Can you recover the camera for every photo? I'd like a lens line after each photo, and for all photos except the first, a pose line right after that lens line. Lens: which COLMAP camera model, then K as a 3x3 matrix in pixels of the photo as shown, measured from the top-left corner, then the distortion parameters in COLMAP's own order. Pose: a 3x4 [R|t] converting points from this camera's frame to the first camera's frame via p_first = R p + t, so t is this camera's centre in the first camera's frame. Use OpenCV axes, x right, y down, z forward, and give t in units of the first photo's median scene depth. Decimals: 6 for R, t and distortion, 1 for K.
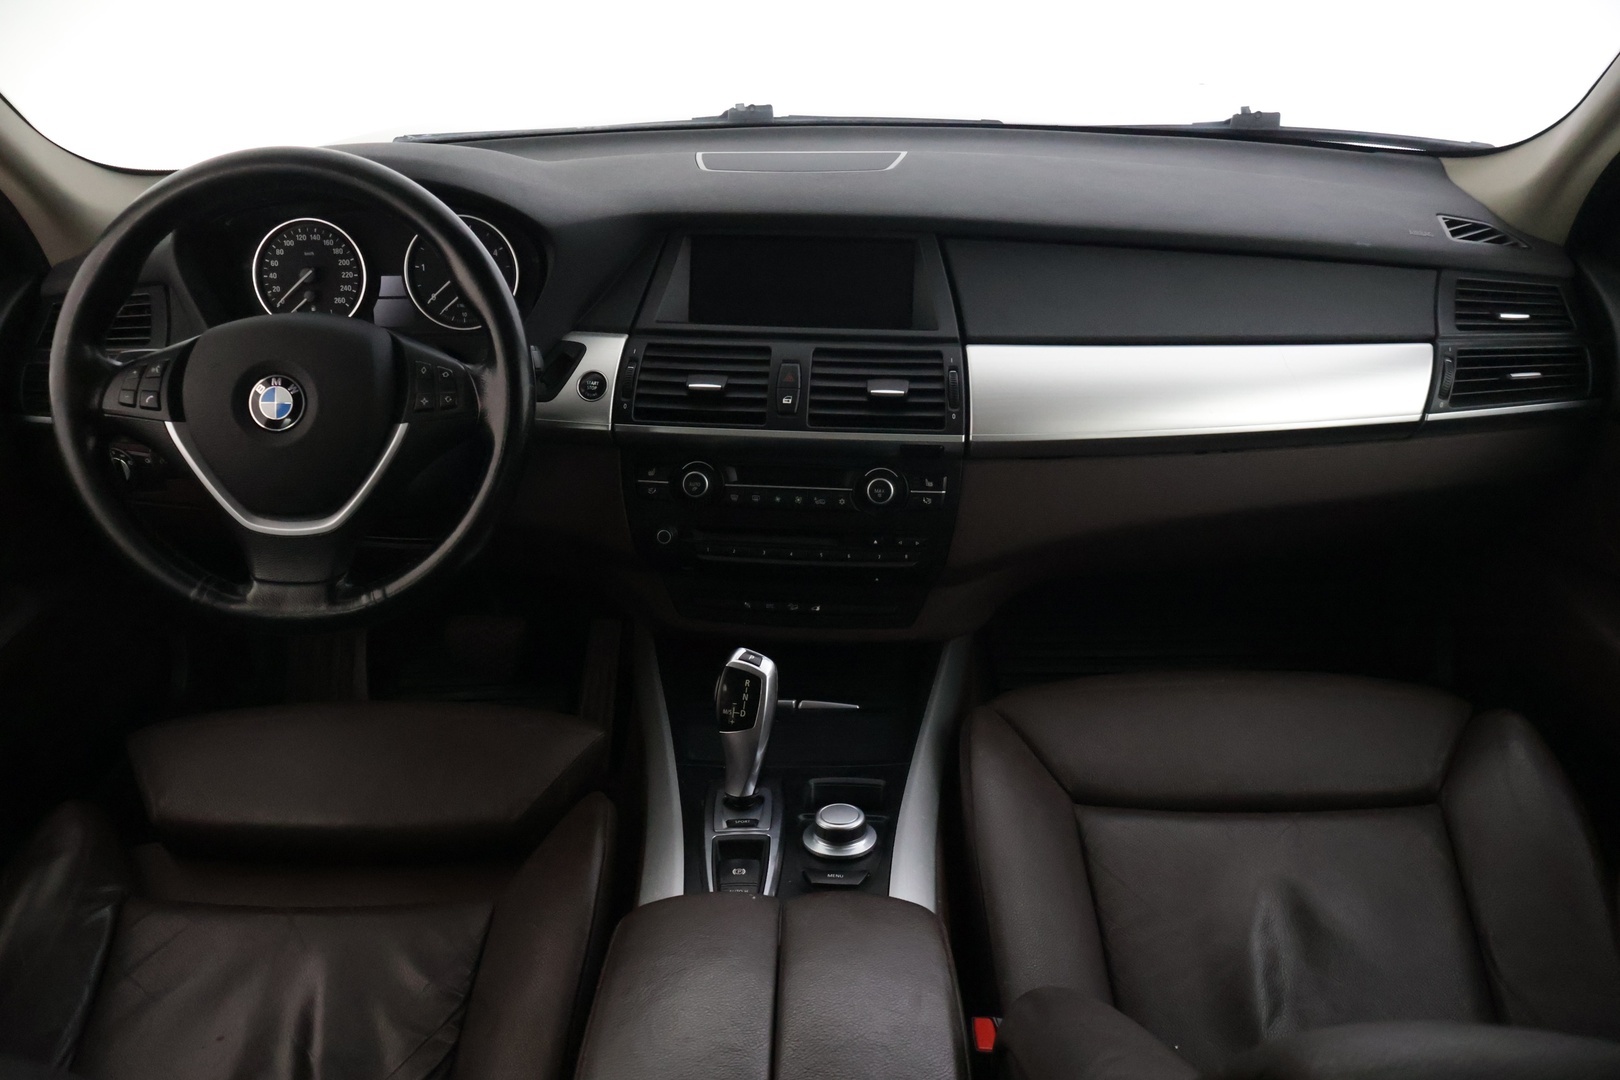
lens RADIAL K [[1347.5, 0, 792.7], [0, 1347.5, 542.7], [0, 0, 1]] dist [-0.012094, 0.008322]
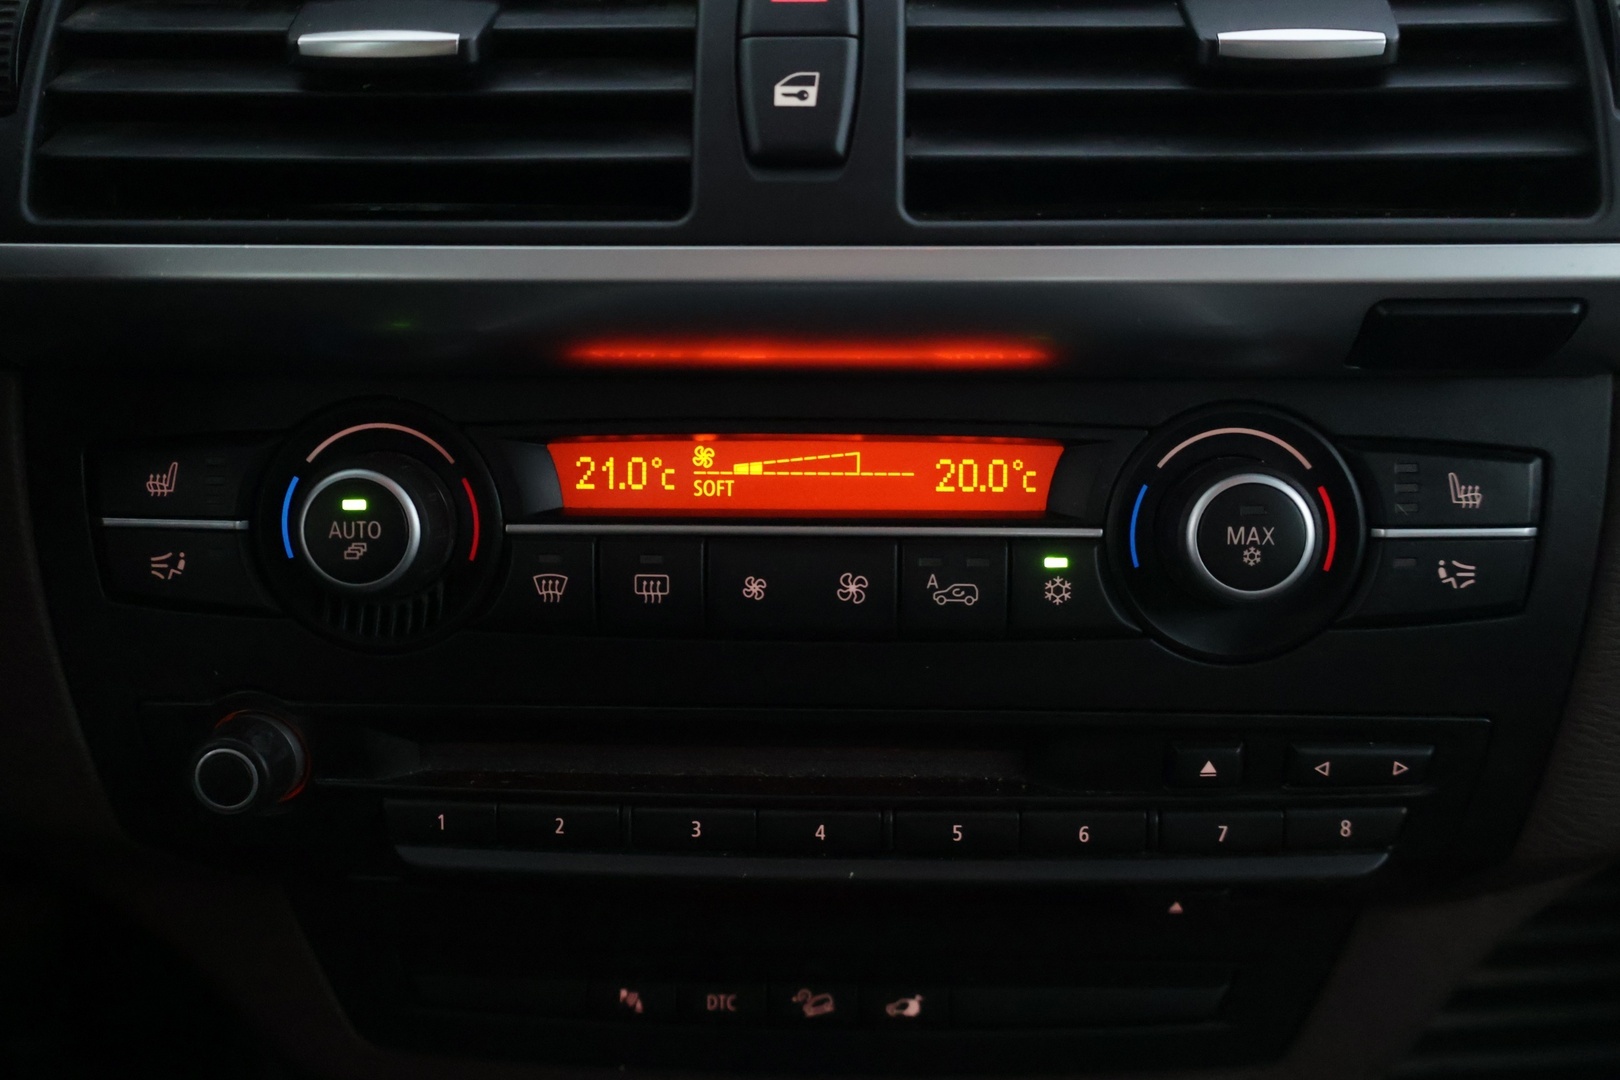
lens RADIAL K [[1541.5, 0, 810.8], [0, 1541.5, 540.1], [0, 0, 1]] dist [-0.006023, 0.000000]
pose [[0.996573, -0.031033, 0.076672, -0.020724], [0.032754, 0.999236, -0.021300, -0.034145], [-0.075953, 0.023739, 0.996829, 0.752090]]
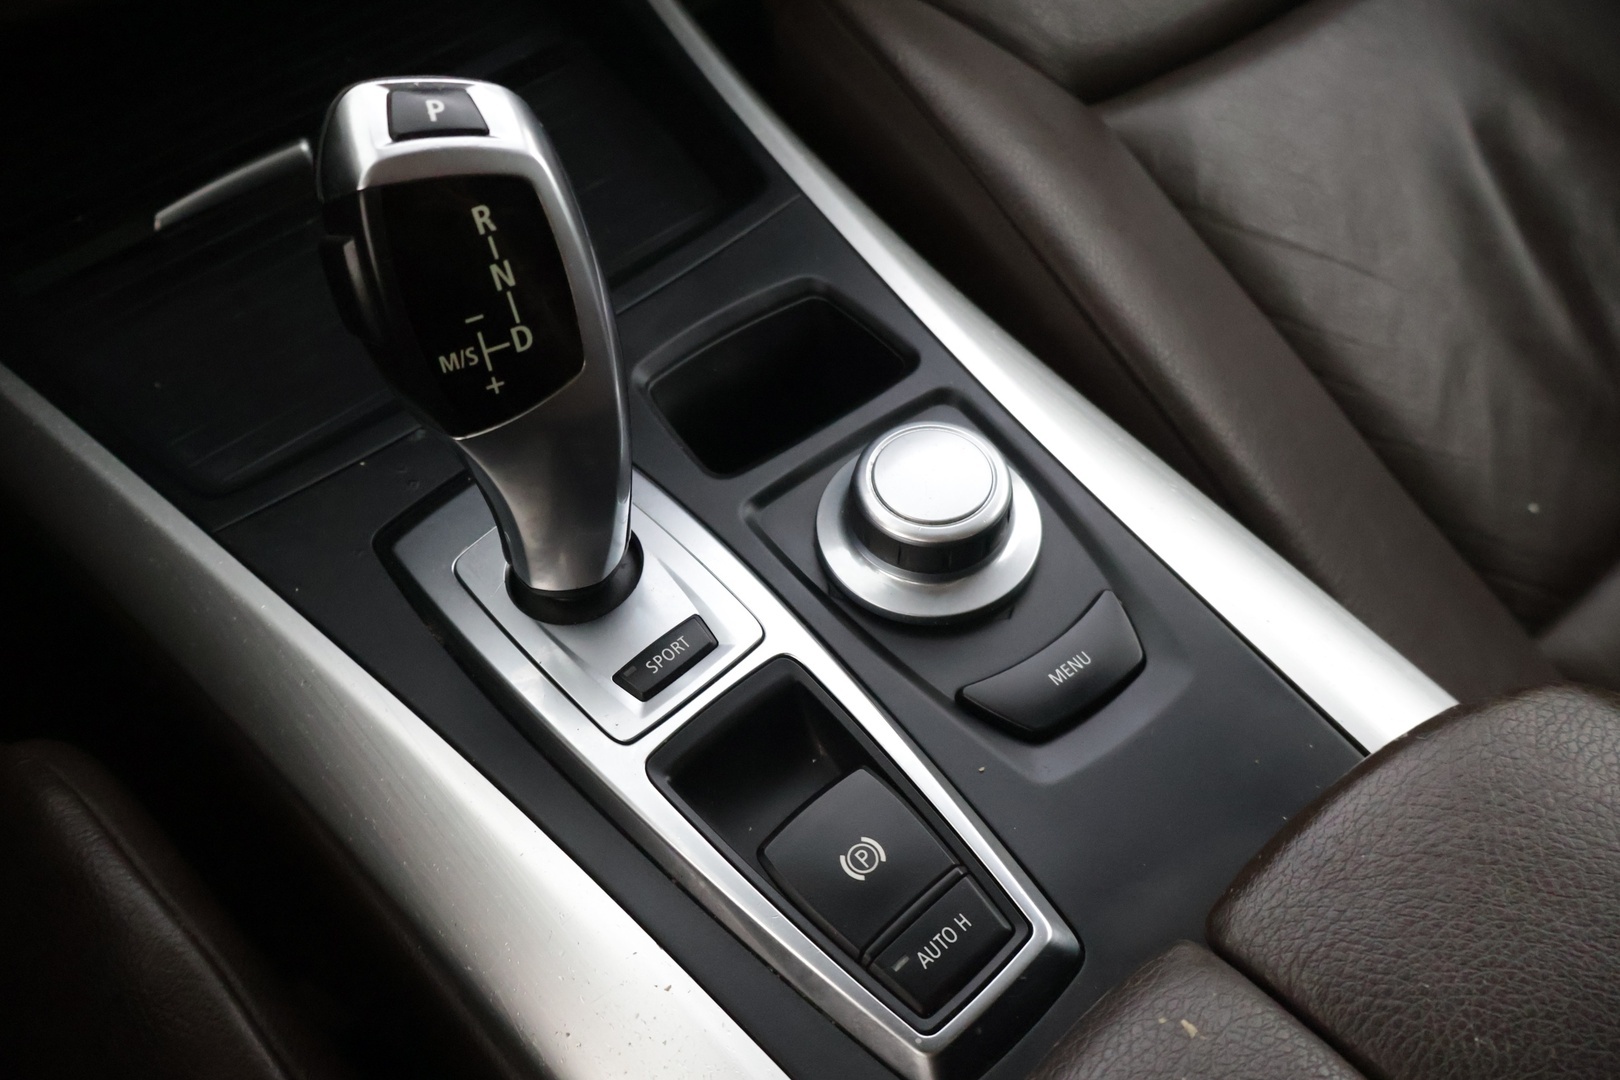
lens RADIAL K [[1347.5, 0, 808.8], [0, 1347.5, 540.4], [0, 0, 1]] dist [-0.012094, 0.008322]
pose [[0.741187, -0.537491, 0.402176, -0.102034], [0.217487, 0.759054, 0.613626, 0.010759], [-0.635092, -0.367344, 0.679498, 0.670502]]
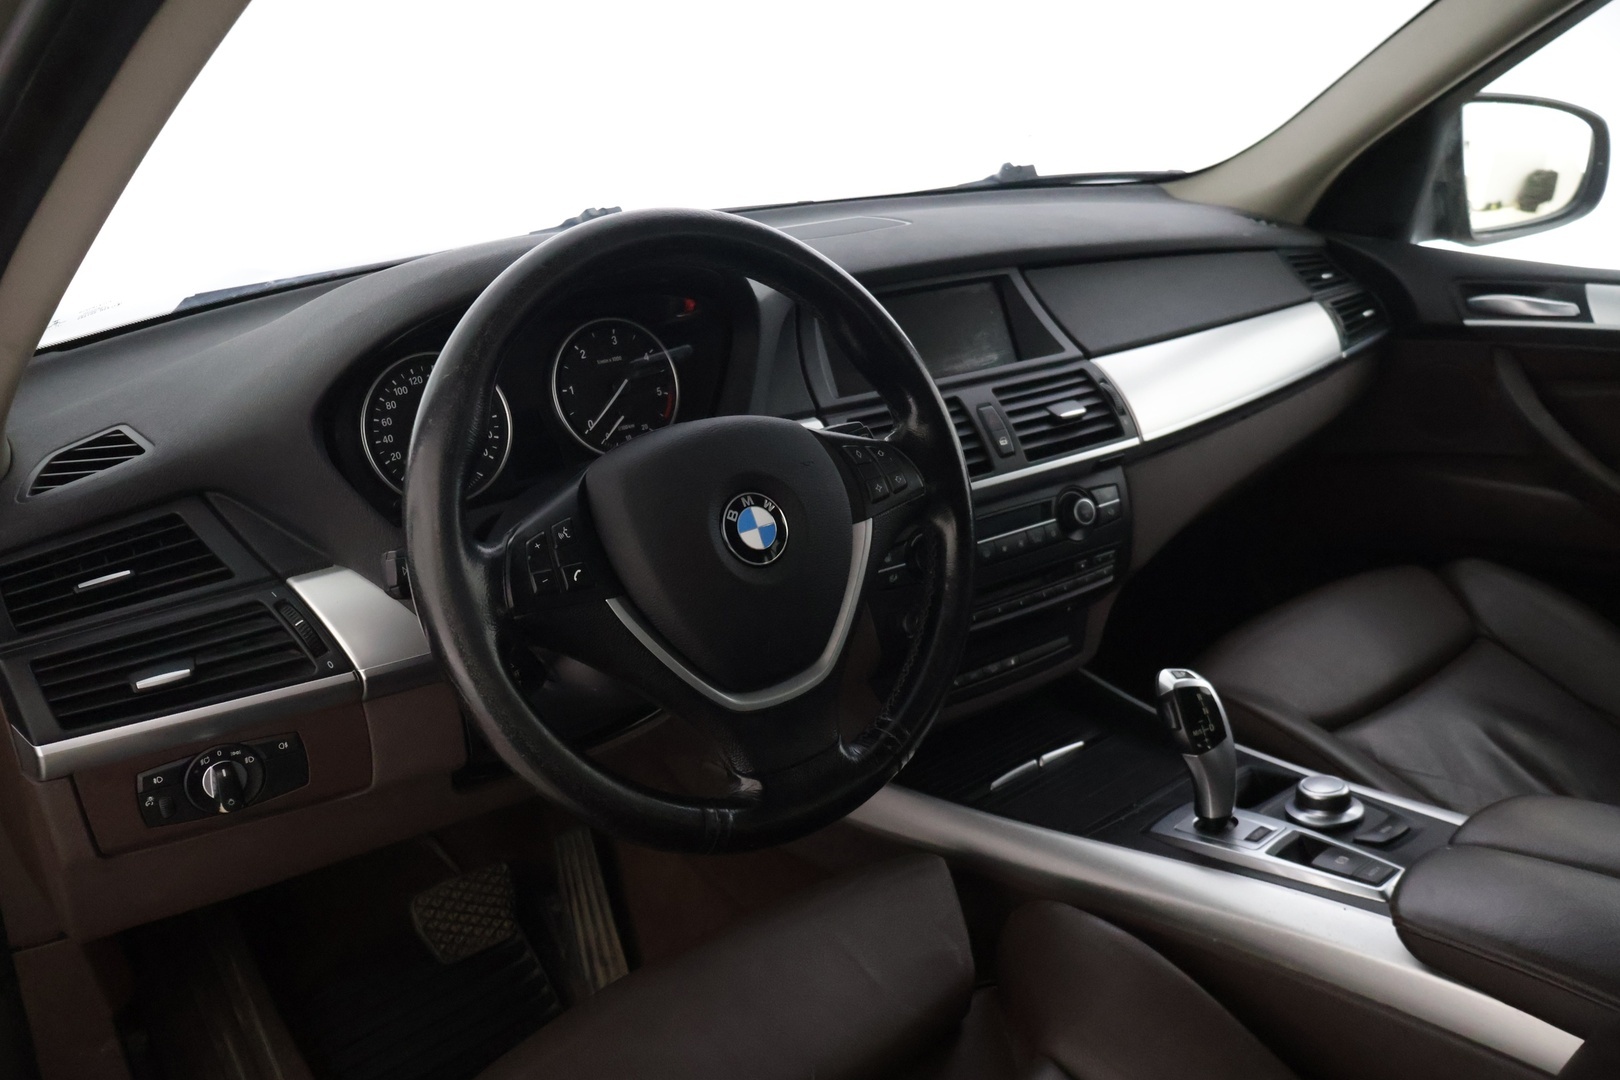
lens RADIAL K [[1347.5, 0, 812.9], [0, 1347.5, 527.0], [0, 0, 1]] dist [-0.012094, 0.008322]
pose [[0.748373, -0.235945, 0.619893, -0.694612], [0.324662, 0.945284, -0.032156, -0.059551], [-0.578387, 0.225320, 0.784027, 0.327540]]
